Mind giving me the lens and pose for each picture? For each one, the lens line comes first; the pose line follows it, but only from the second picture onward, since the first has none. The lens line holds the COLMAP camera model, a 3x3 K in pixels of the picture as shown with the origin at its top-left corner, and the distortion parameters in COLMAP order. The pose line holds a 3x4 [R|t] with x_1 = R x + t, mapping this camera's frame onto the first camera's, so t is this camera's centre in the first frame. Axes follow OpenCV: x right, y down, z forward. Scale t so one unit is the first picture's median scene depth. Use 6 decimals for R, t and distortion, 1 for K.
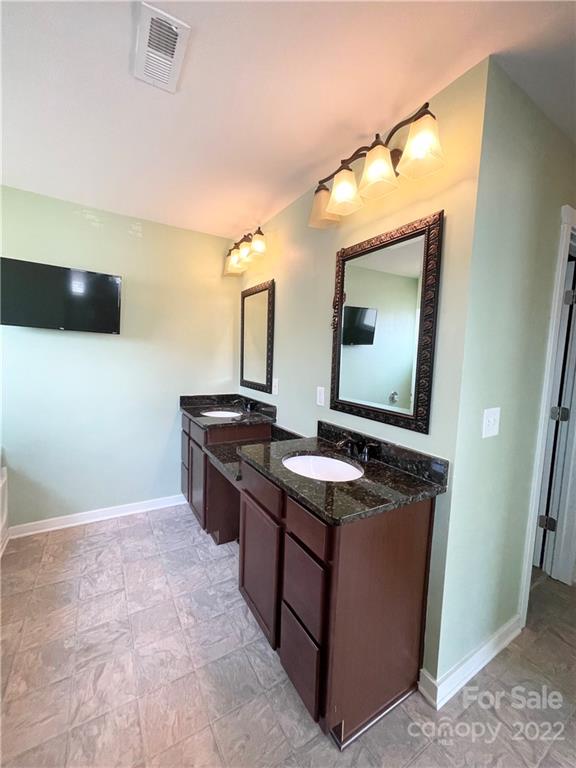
lens RADIAL K [[315.6, 0, 288.0], [0, 315.6, 384.0], [0, 0, 1]] dist [0.010425, -0.000146]
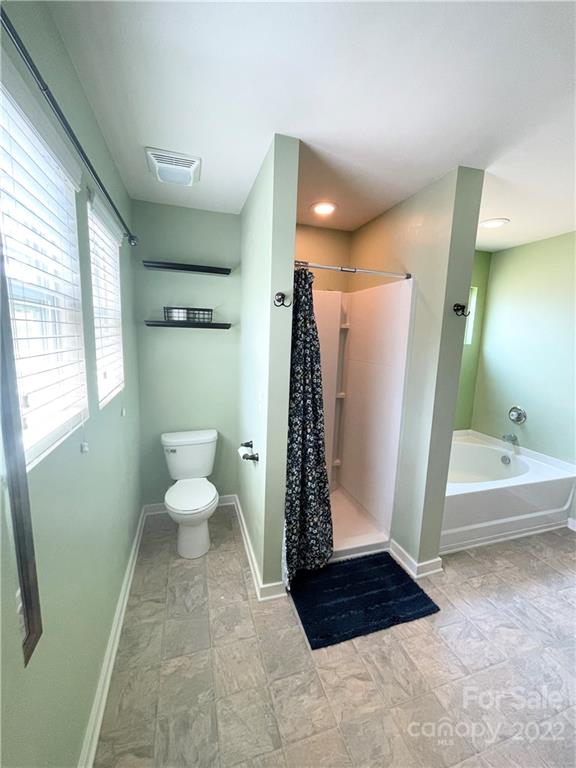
lens RADIAL K [[315.6, 0, 288.0], [0, 315.6, 384.0], [0, 0, 1]] dist [0.010425, -0.000146]
pose [[-0.221460, 0.119008, -0.967880, 0.356527], [-0.125315, 0.980823, 0.149272, -0.174740], [0.967084, 0.154347, -0.202300, 0.781041]]
